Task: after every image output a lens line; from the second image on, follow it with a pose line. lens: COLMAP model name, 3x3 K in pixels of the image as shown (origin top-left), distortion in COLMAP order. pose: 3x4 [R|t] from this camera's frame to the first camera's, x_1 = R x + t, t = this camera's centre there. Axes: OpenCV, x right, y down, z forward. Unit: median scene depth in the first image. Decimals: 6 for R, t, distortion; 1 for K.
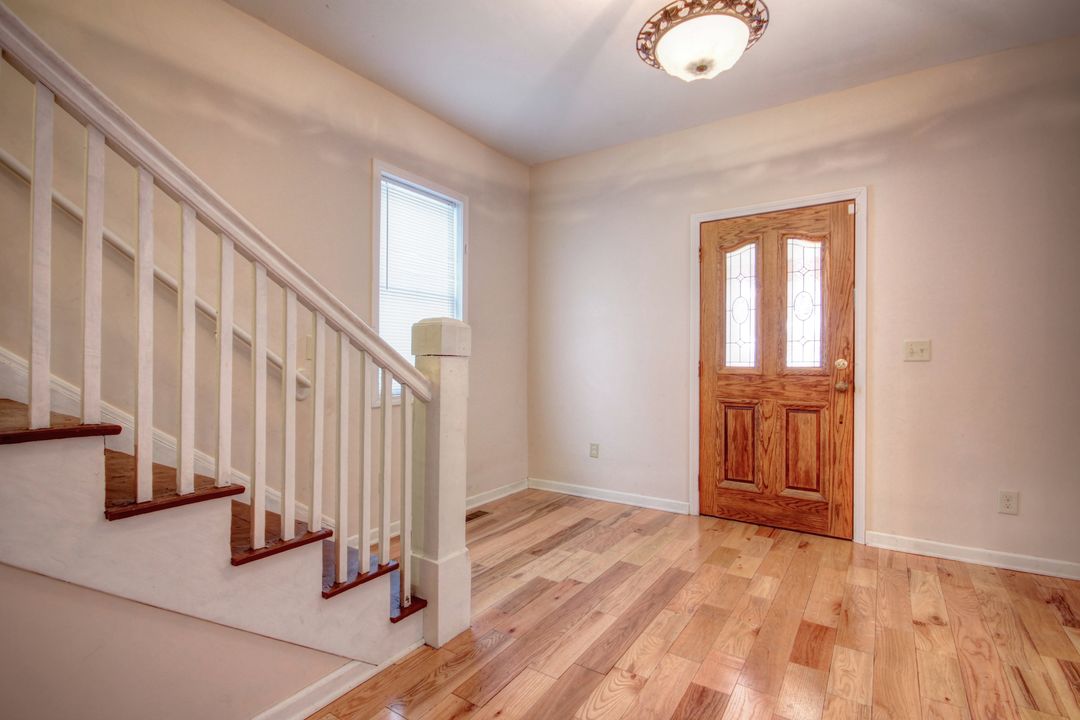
lens RADIAL K [[502.8, 0, 539.9], [0, 502.8, 361.5], [0, 0, 1]] dist [0.001337, -0.001019]
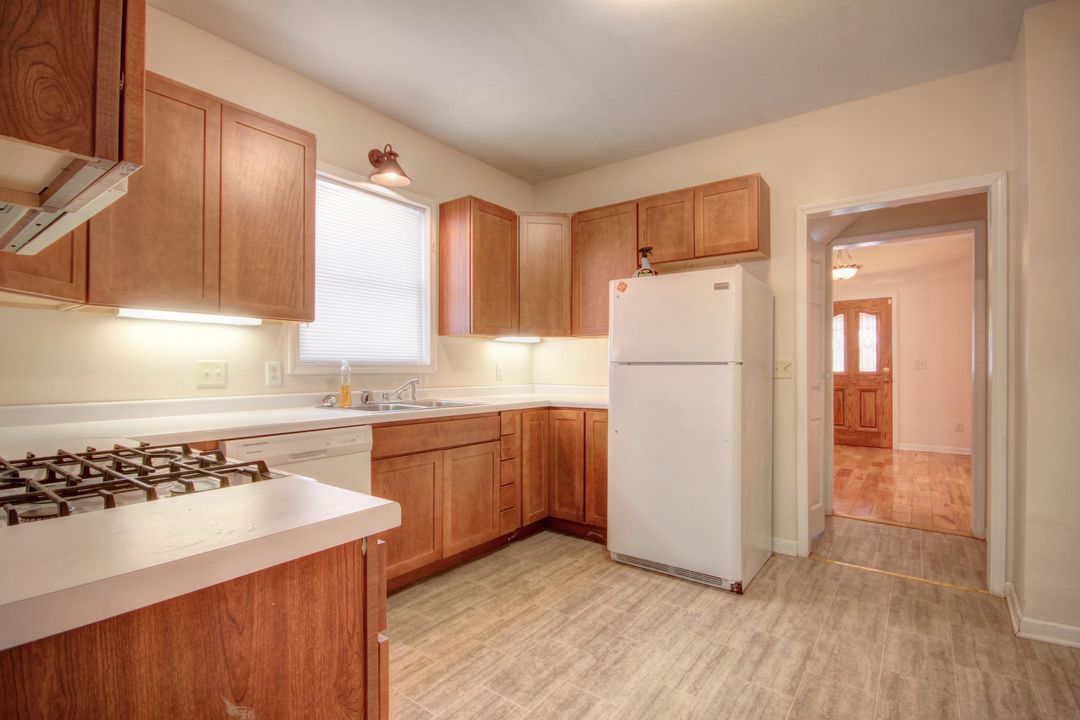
lens RADIAL K [[502.8, 0, 541.7], [0, 502.8, 361.3], [0, 0, 1]] dist [0.001337, -0.001019]
pose [[0.997972, -0.009926, -0.062879, -0.773786], [0.009725, 0.999947, -0.003503, -0.039633], [0.062911, 0.002885, 0.998015, -1.305411]]
